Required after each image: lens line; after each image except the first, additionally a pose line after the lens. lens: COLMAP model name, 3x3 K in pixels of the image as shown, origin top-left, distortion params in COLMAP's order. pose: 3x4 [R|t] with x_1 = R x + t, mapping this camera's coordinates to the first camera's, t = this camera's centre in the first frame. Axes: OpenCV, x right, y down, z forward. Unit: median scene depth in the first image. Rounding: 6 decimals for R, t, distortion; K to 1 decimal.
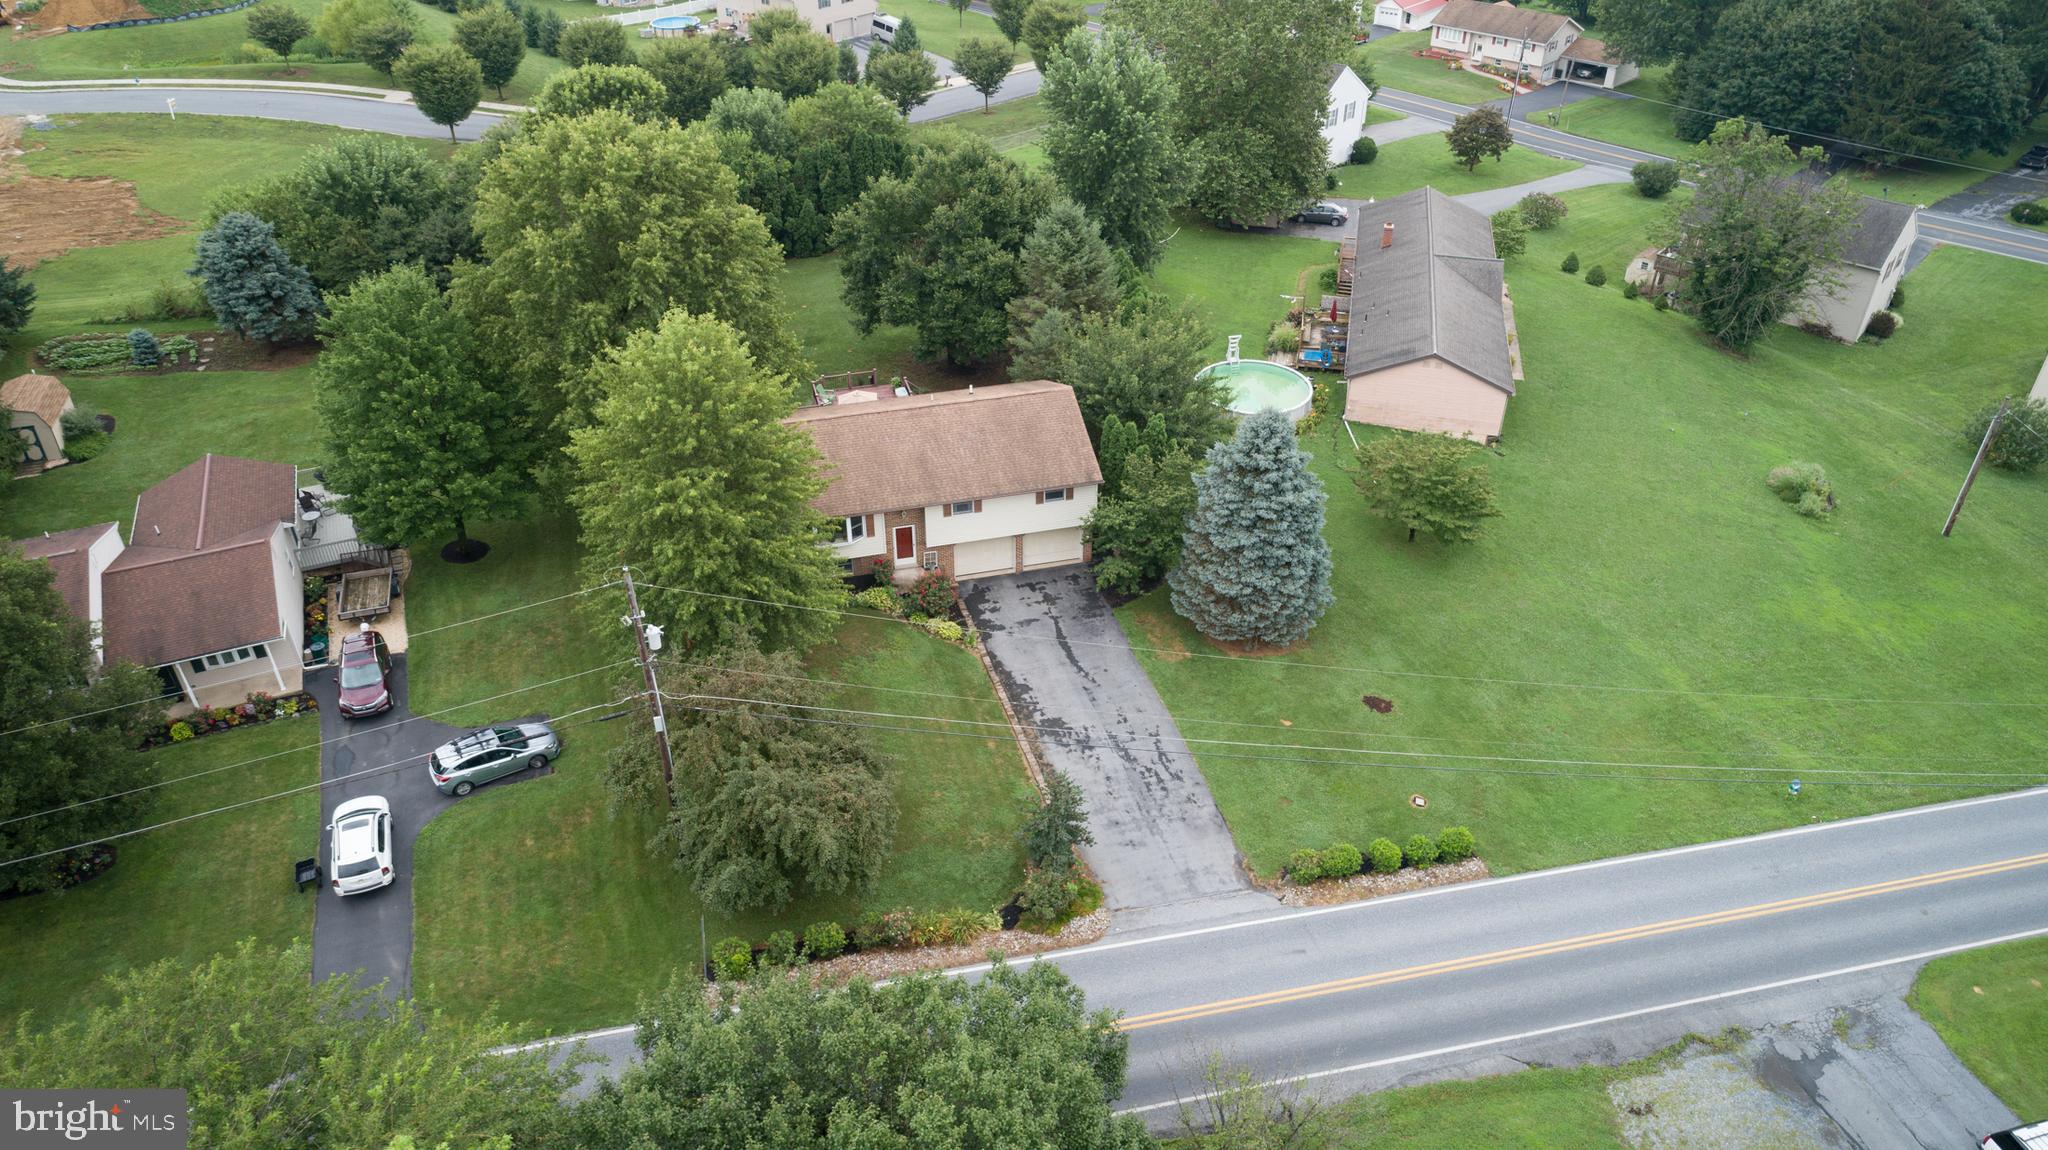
lens RADIAL K [[1369.9, 0, 1024.0], [0, 1369.9, 575.0], [0, 0, 1]] dist [-0.013509, 0.004609]
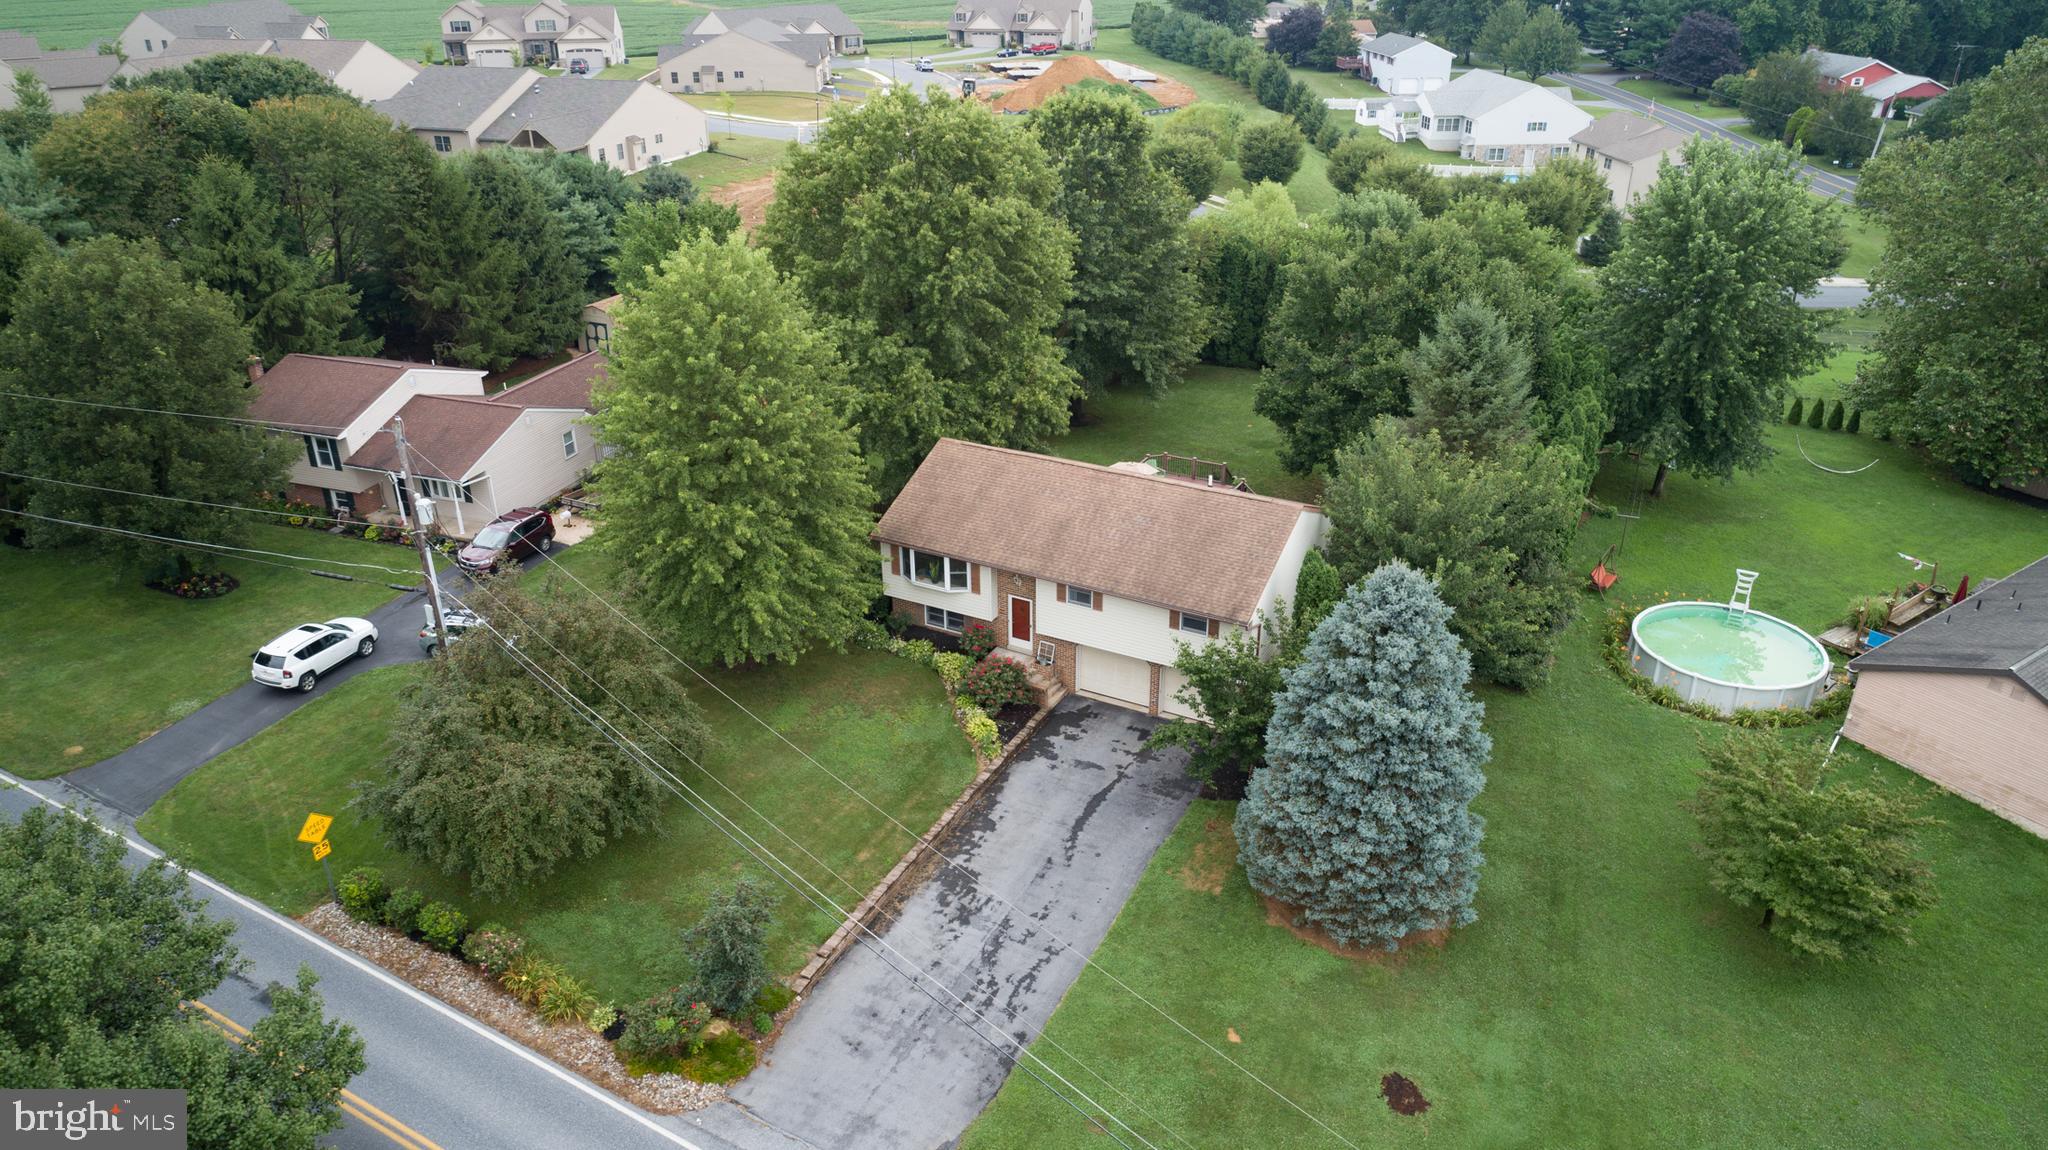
lens RADIAL K [[1369.9, 0, 1024.0], [0, 1369.9, 575.0], [0, 0, 1]] dist [-0.013509, 0.004609]
pose [[0.729224, 0.296678, -0.616616, 0.434092], [-0.384432, 0.923094, -0.010501, -0.042866], [0.566079, 0.244705, 0.787194, 0.389895]]
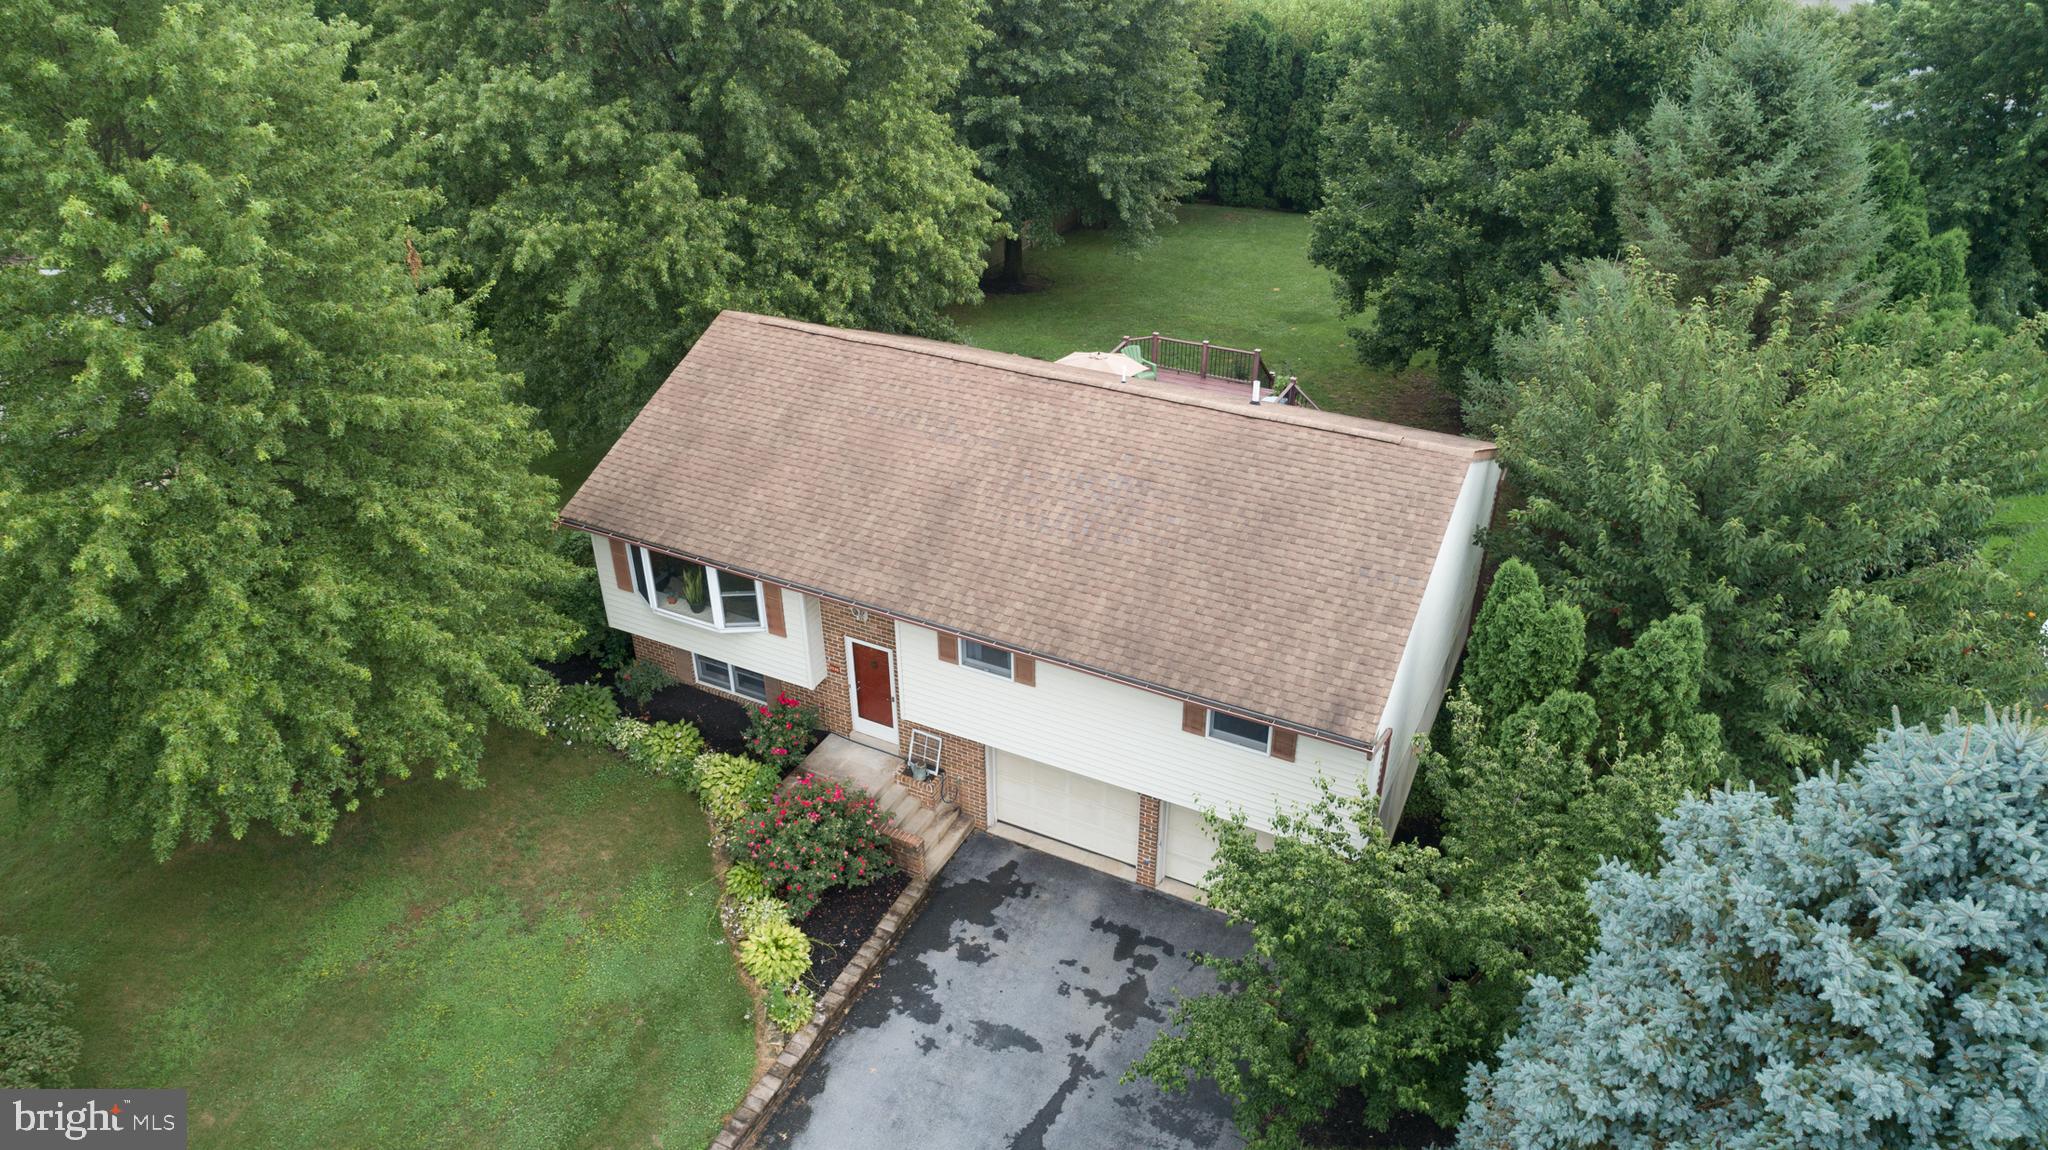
lens RADIAL K [[1369.9, 0, 1024.0], [0, 1369.9, 575.0], [0, 0, 1]] dist [-0.013509, 0.004609]
pose [[0.746195, 0.338144, -0.573456, 0.172153], [-0.371113, 0.926423, 0.063373, -0.101082], [0.552692, 0.165528, 0.816781, 0.753023]]
